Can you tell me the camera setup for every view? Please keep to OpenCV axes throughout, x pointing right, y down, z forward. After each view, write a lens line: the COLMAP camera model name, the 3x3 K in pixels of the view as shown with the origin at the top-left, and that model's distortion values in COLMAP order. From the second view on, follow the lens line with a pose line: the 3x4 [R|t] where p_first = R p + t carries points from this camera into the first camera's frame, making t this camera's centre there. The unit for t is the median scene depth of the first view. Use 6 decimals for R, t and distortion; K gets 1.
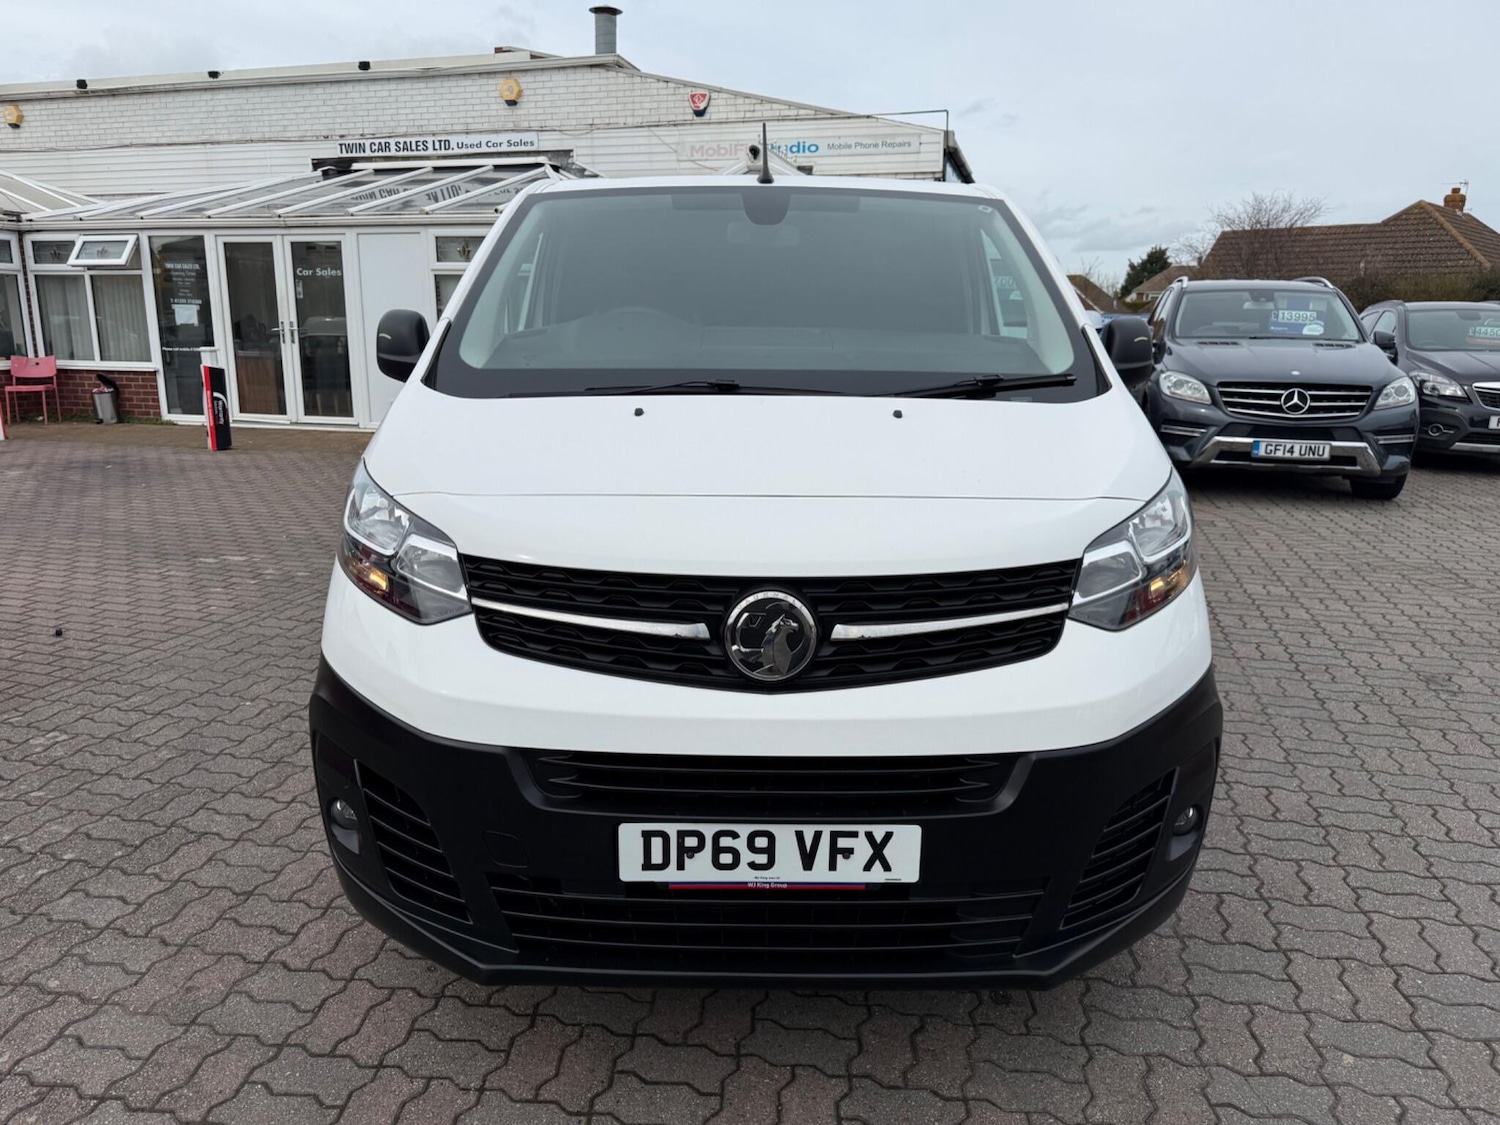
lens RADIAL K [[1059.3, 0, 758.3], [0, 1059.3, 554.8], [0, 0, 1]] dist [0.008297, -0.006673]
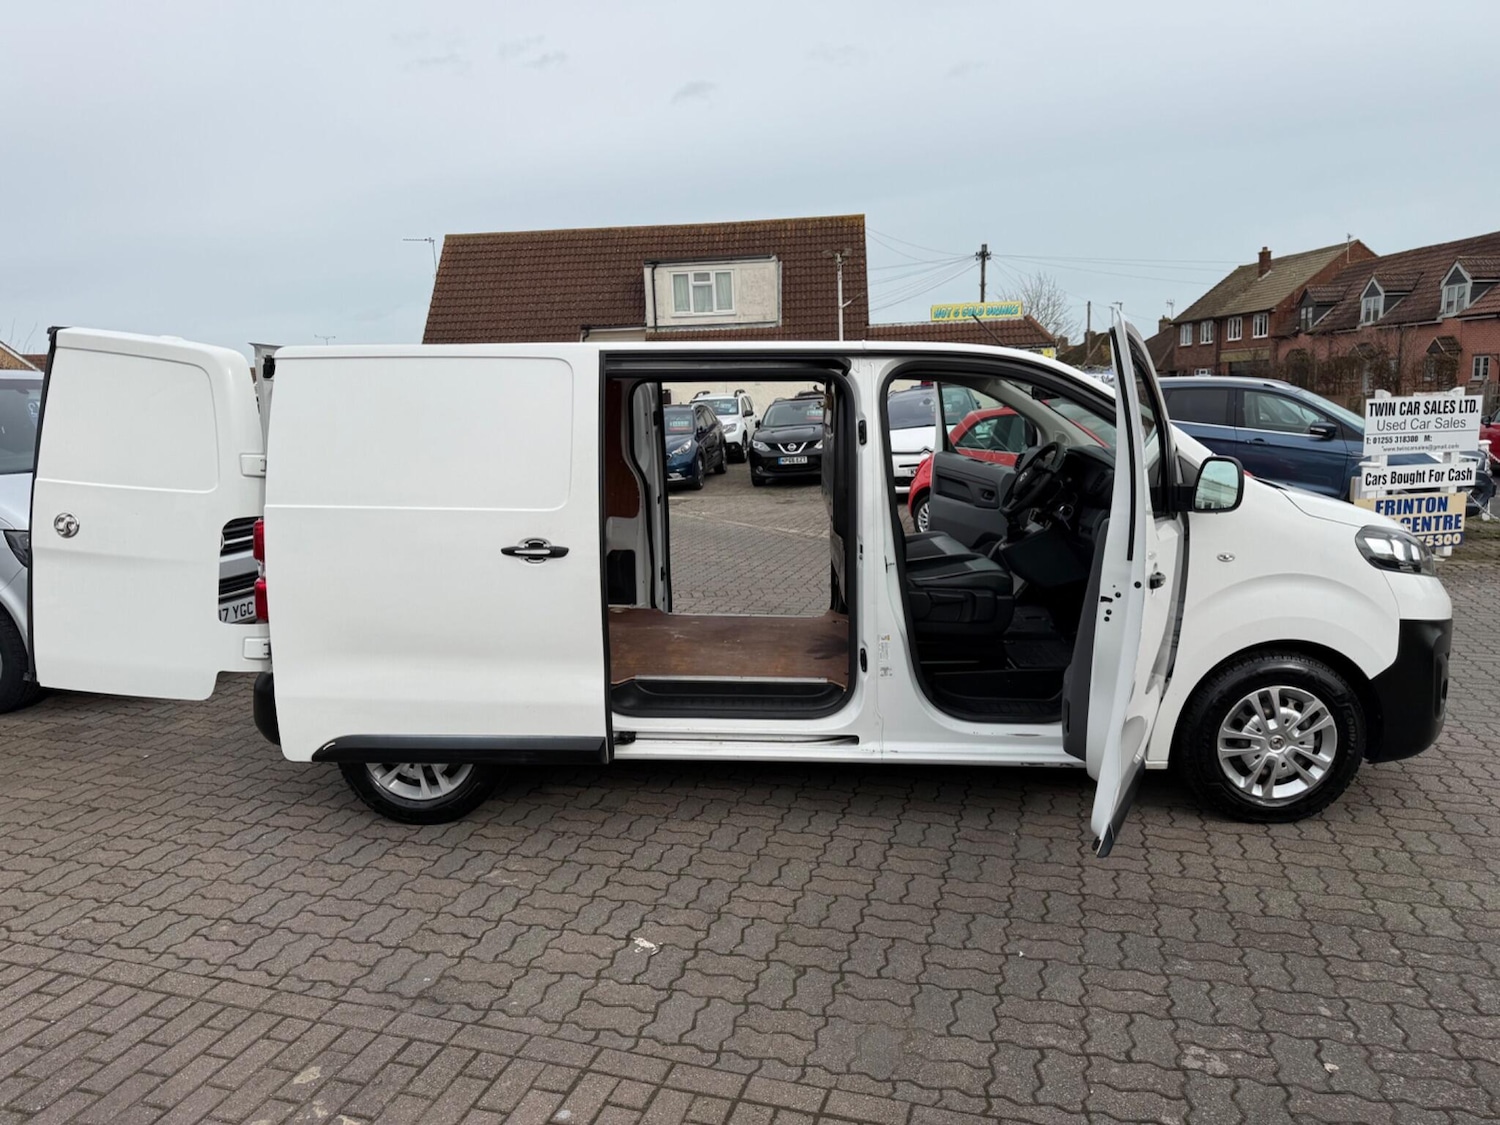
lens RADIAL K [[1048.4, 0, 751.0], [0, 1048.4, 566.0], [0, 0, 1]] dist [0.045719, -0.058137]
pose [[0.039125, -0.173661, 0.984028, -0.331562], [0.248292, 0.955585, 0.158770, -0.086659], [-0.967895, 0.238115, 0.080506, 0.287070]]
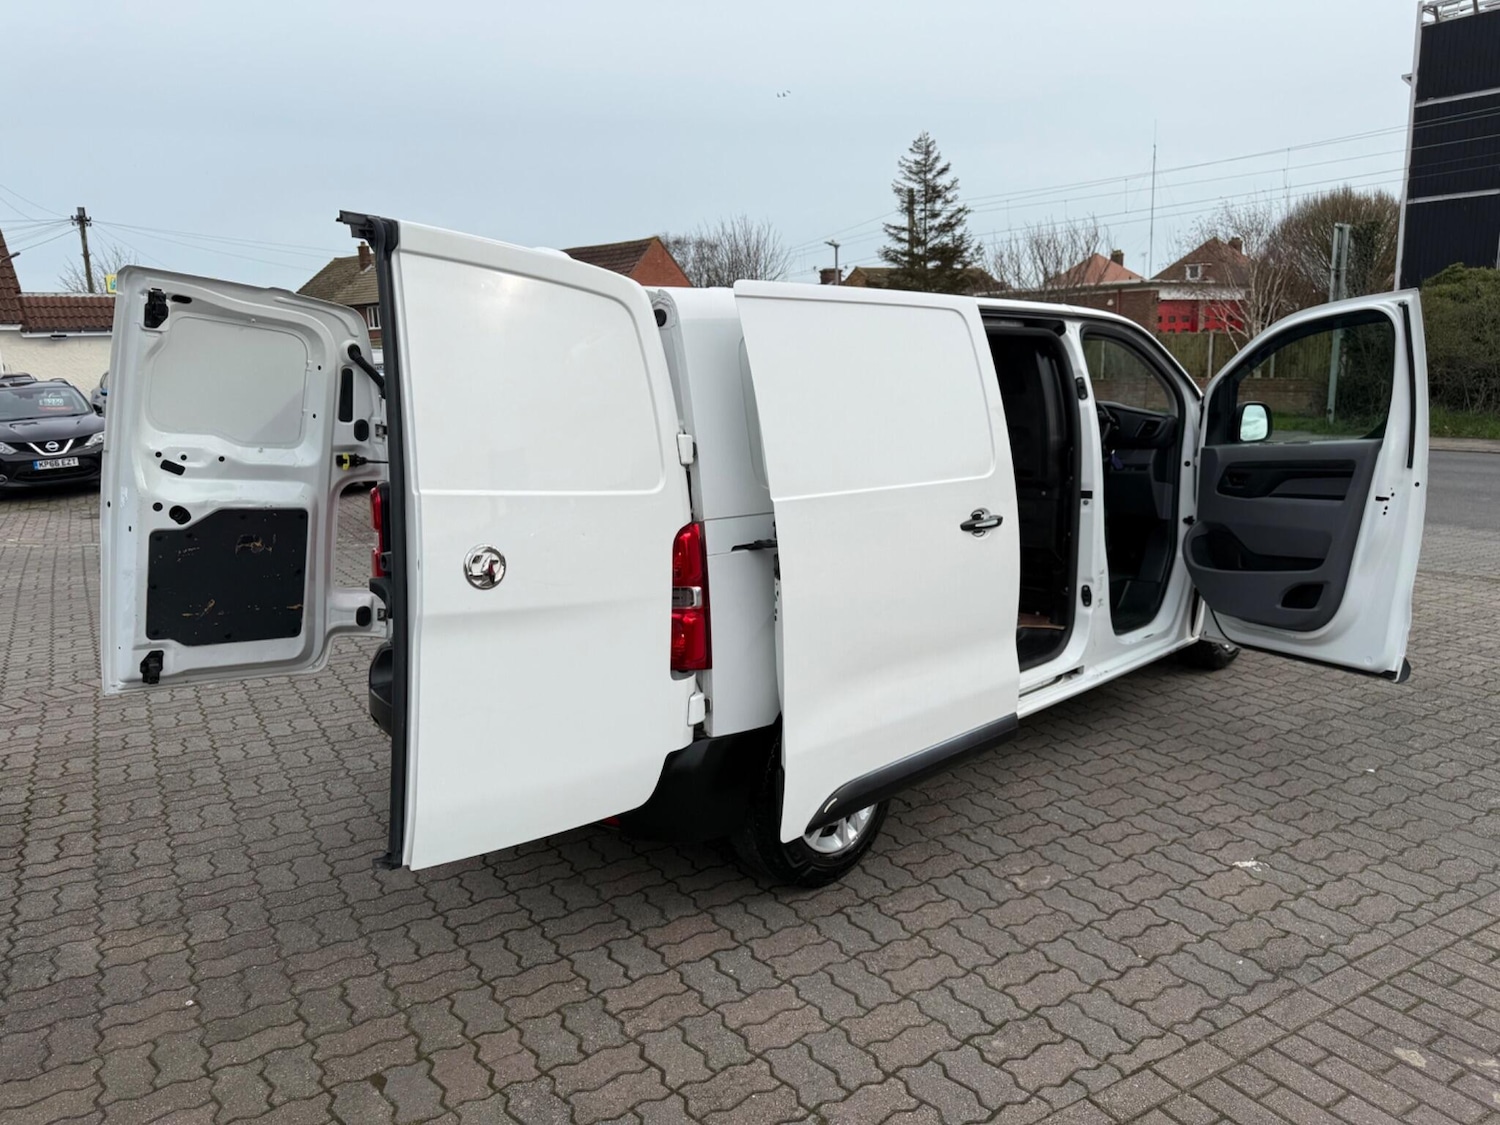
lens RADIAL K [[1058.5, 0, 747.2], [0, 1058.5, 555.5], [0, 0, 1]] dist [0.010213, -0.008070]
pose [[-0.715419, -0.121961, 0.687968, -0.202109], [0.169060, 0.925172, 0.339817, -0.145328], [-0.677933, 0.359420, -0.641267, 0.551268]]
